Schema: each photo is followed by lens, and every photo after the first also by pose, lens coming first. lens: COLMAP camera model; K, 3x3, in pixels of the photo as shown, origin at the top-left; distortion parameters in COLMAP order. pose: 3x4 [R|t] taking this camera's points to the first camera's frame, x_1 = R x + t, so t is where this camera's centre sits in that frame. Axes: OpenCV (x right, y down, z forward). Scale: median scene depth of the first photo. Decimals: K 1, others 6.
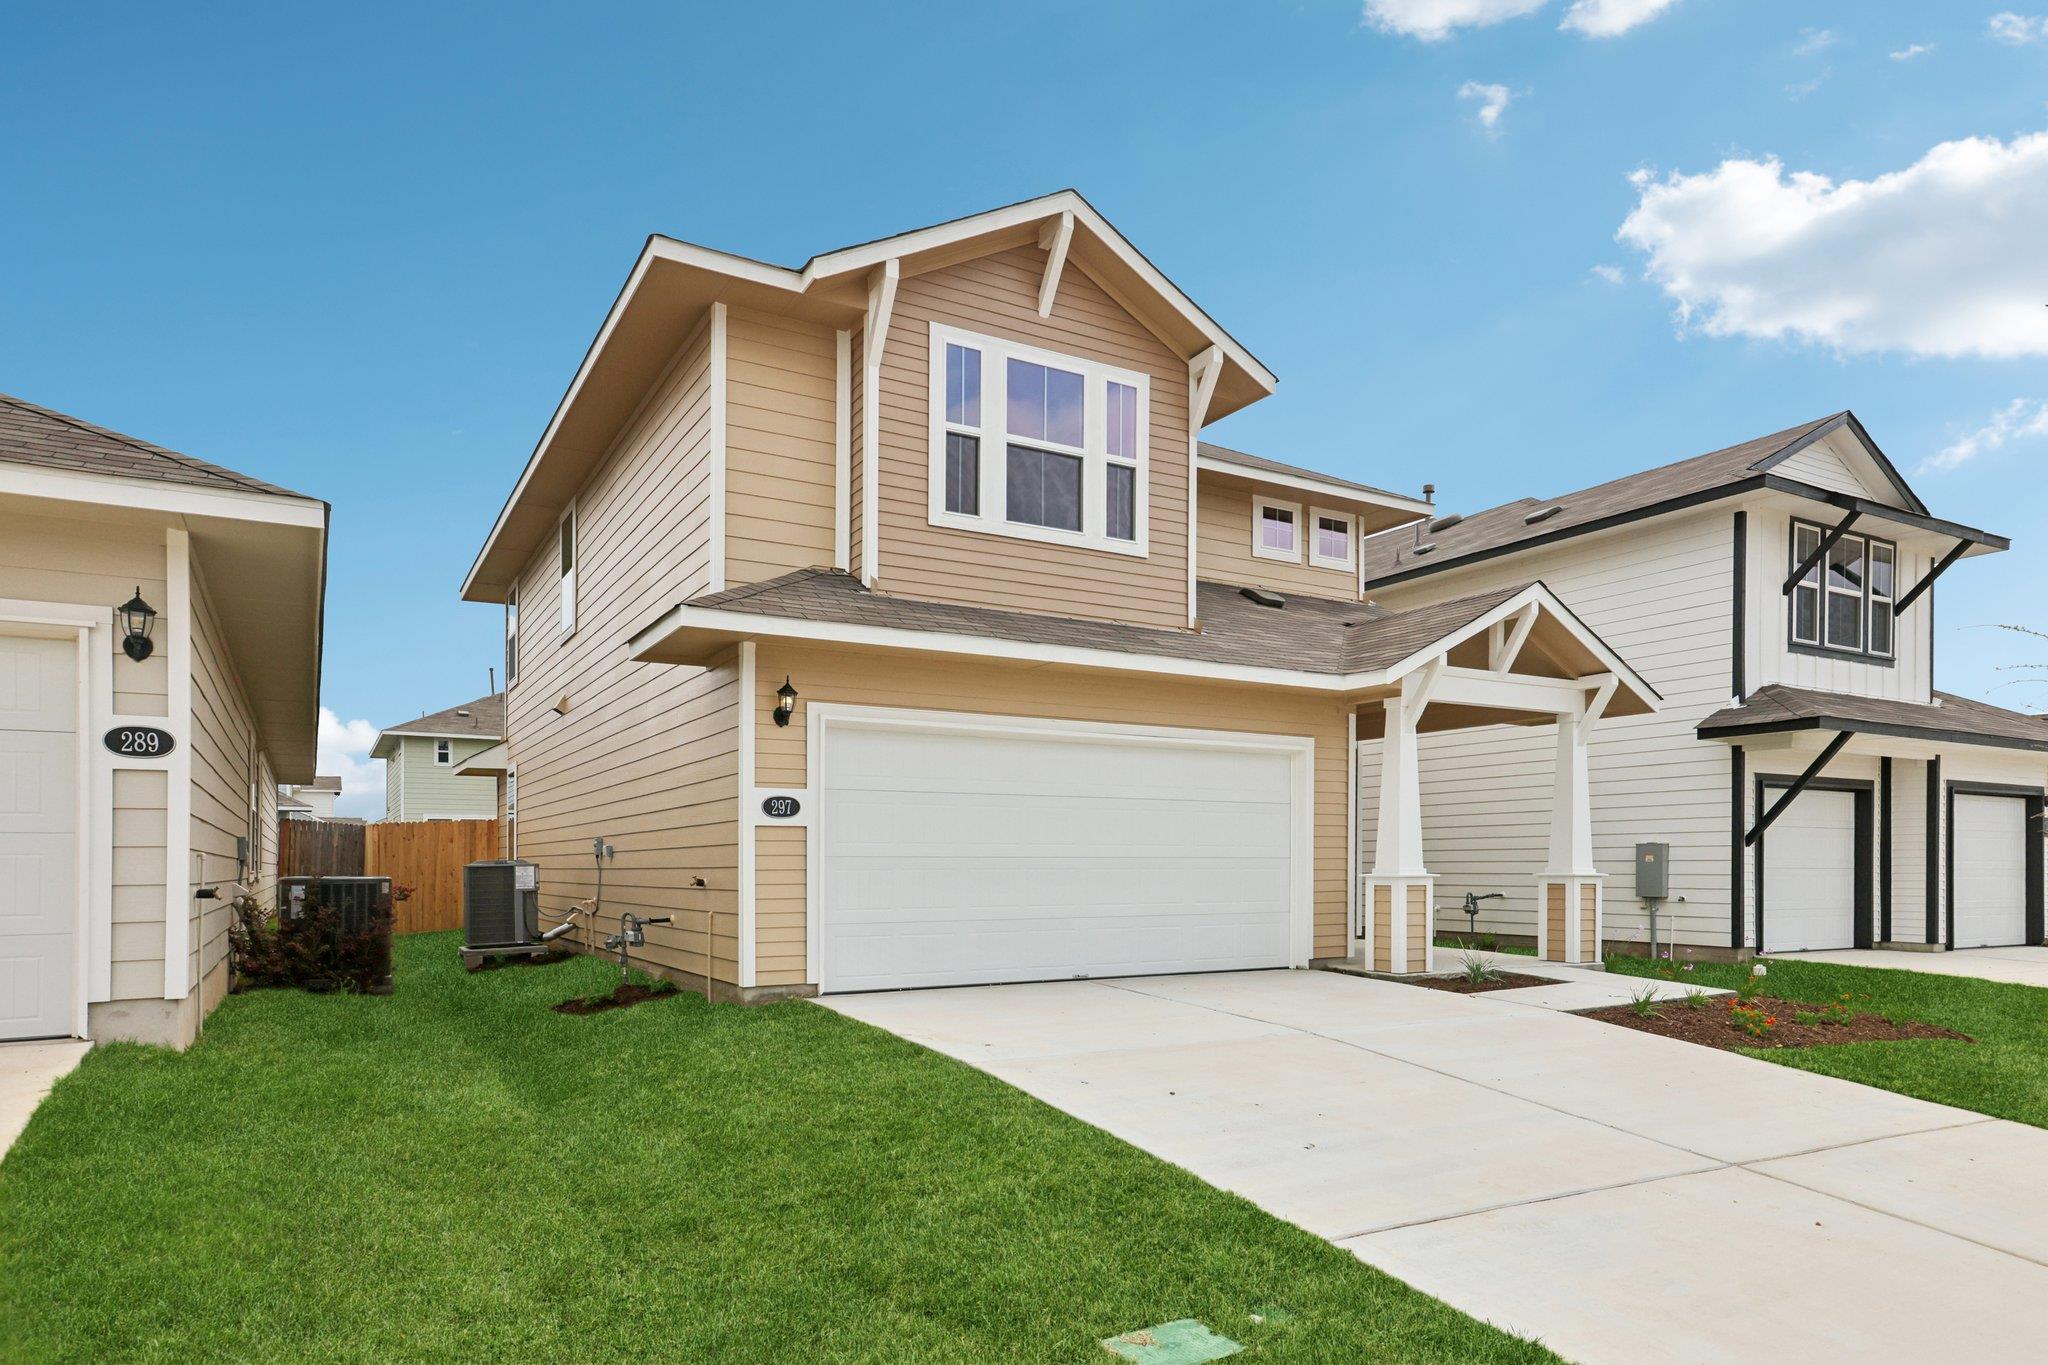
lens RADIAL K [[1217.3, 0, 1020.3], [0, 1217.3, 857.7], [0, 0, 1]] dist [0.024317, -0.000676]
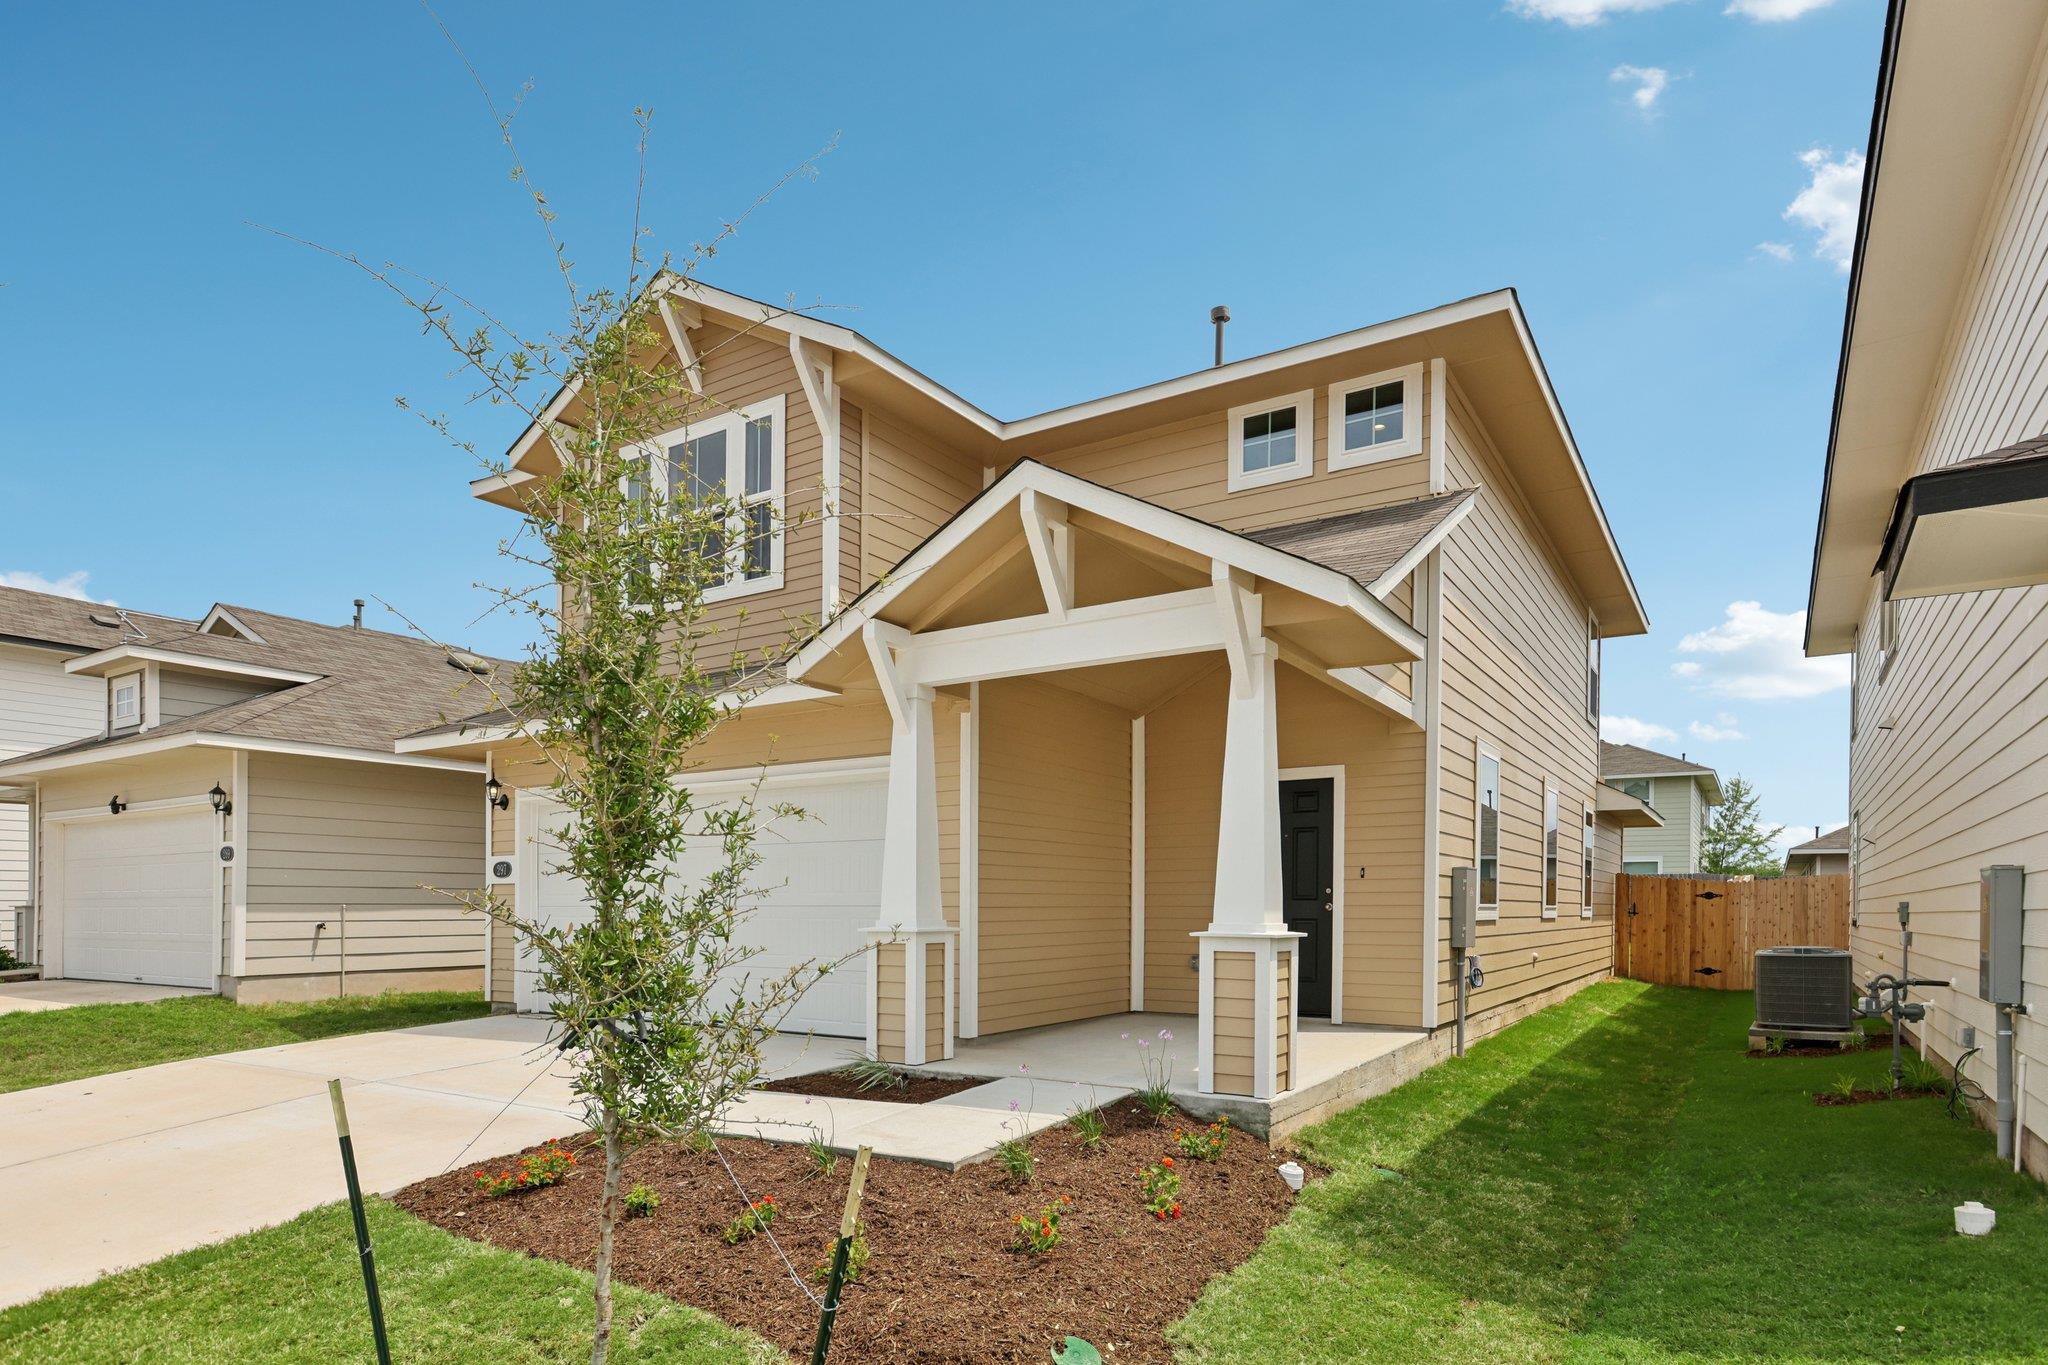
lens RADIAL K [[1144.1, 0, 1071.8], [0, 1144.1, 911.8], [0, 0, 1]] dist [0.003414, -0.001259]
pose [[0.474454, -0.002480, -0.880277, 0.973730], [0.002113, 0.999996, -0.001678, 0.006871], [0.880278, -0.001064, 0.474457, 0.763875]]
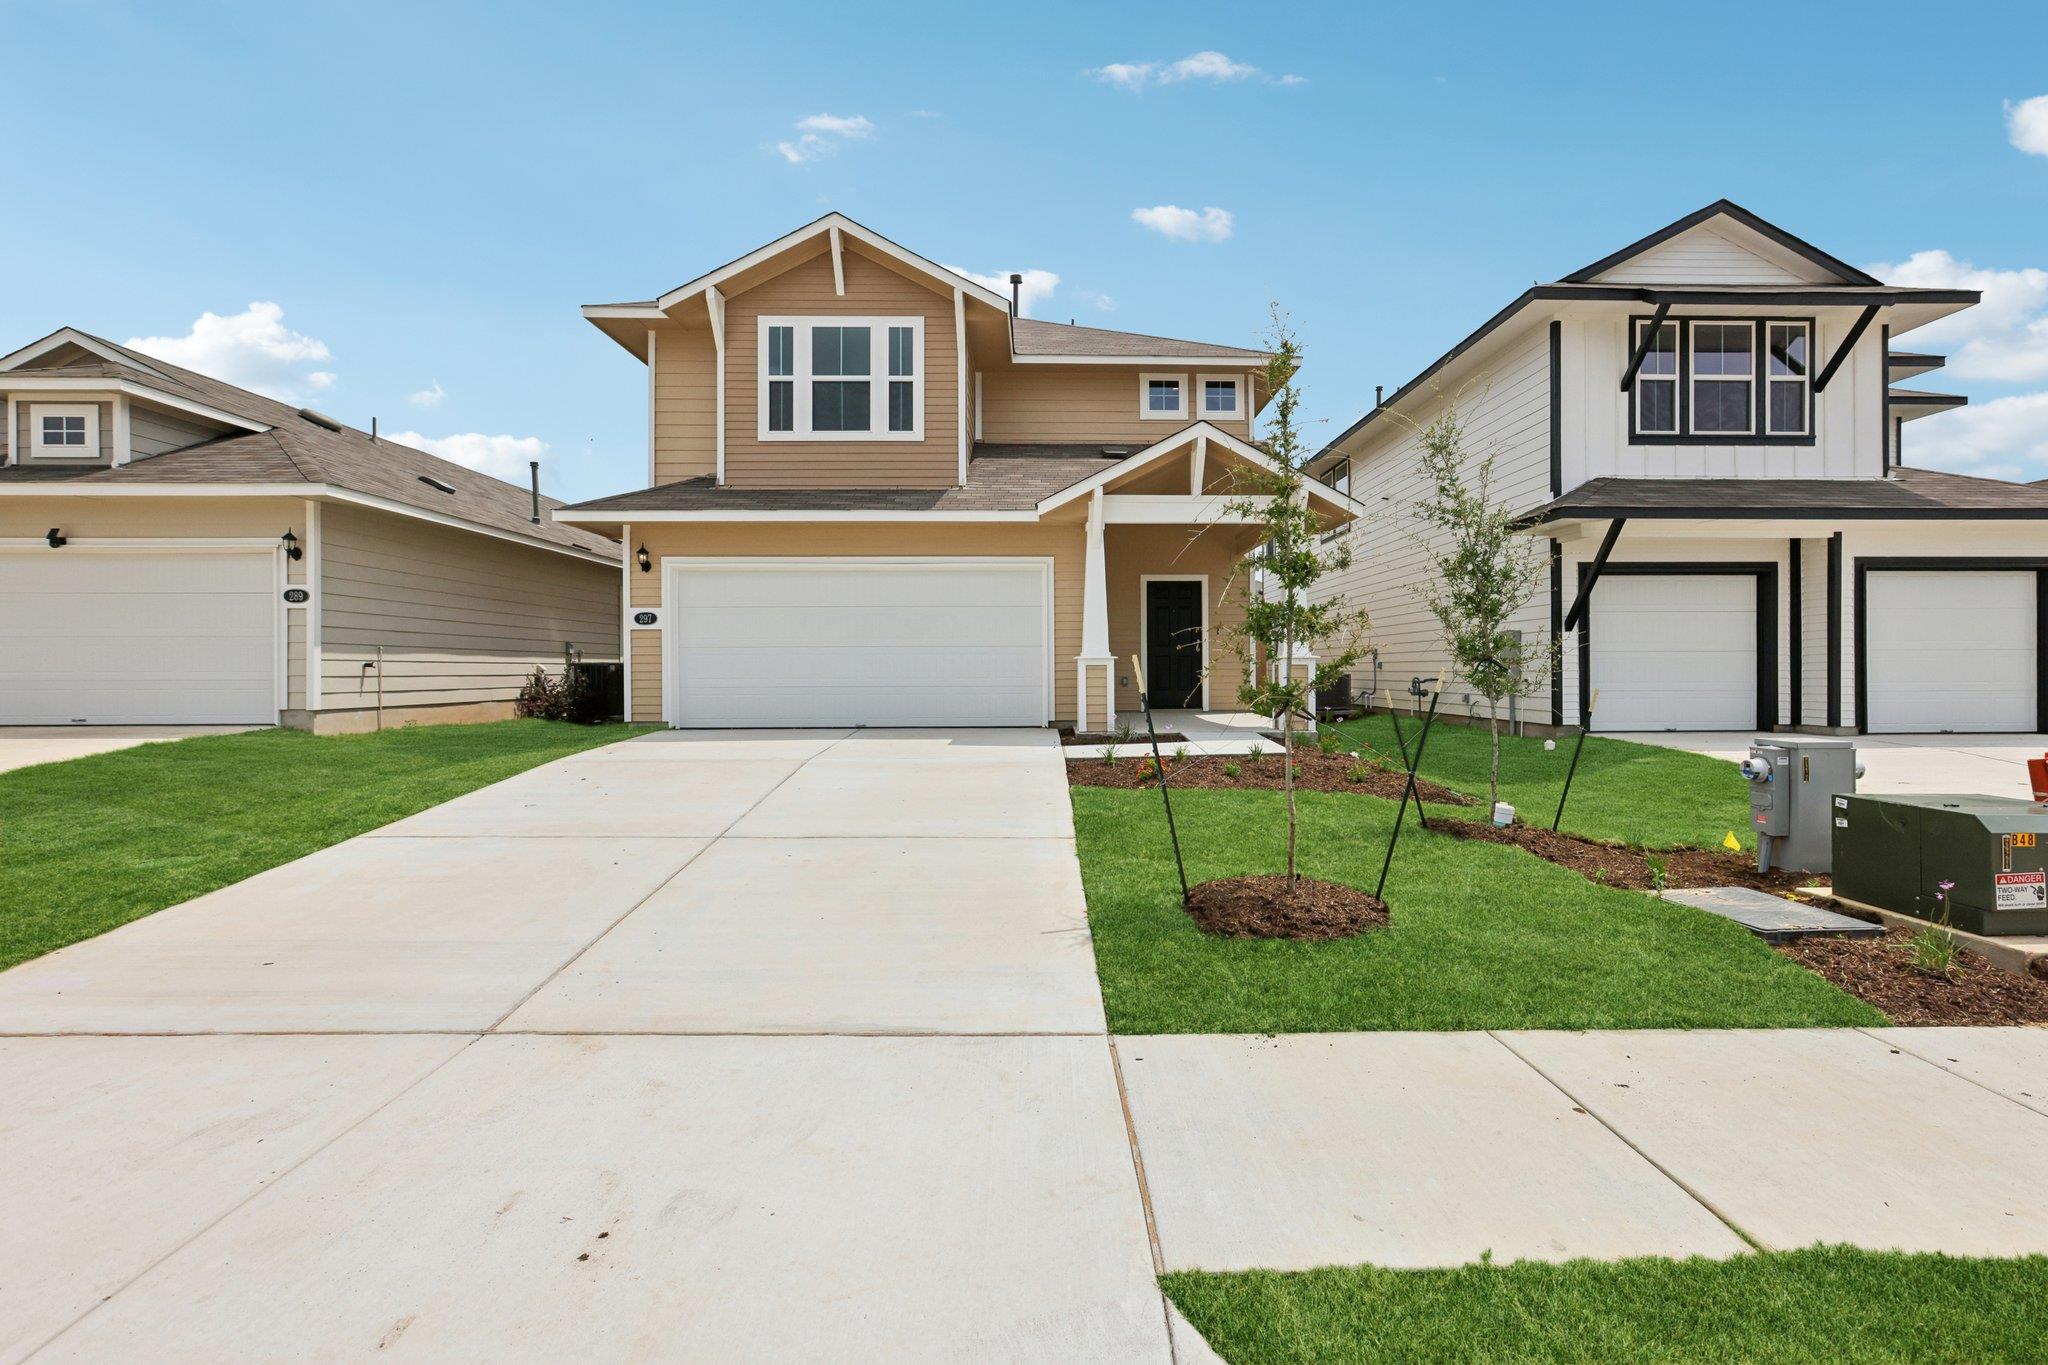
lens RADIAL K [[936.0, 0, 1034.3], [0, 936.0, 674.3], [0, 0, 1]] dist [0.003167, 0.001475]
pose [[0.880595, -0.003369, -0.473858, 0.736754], [0.006493, 0.999967, 0.004956, 0.028135], [0.473826, -0.007441, 0.880587, 0.069575]]
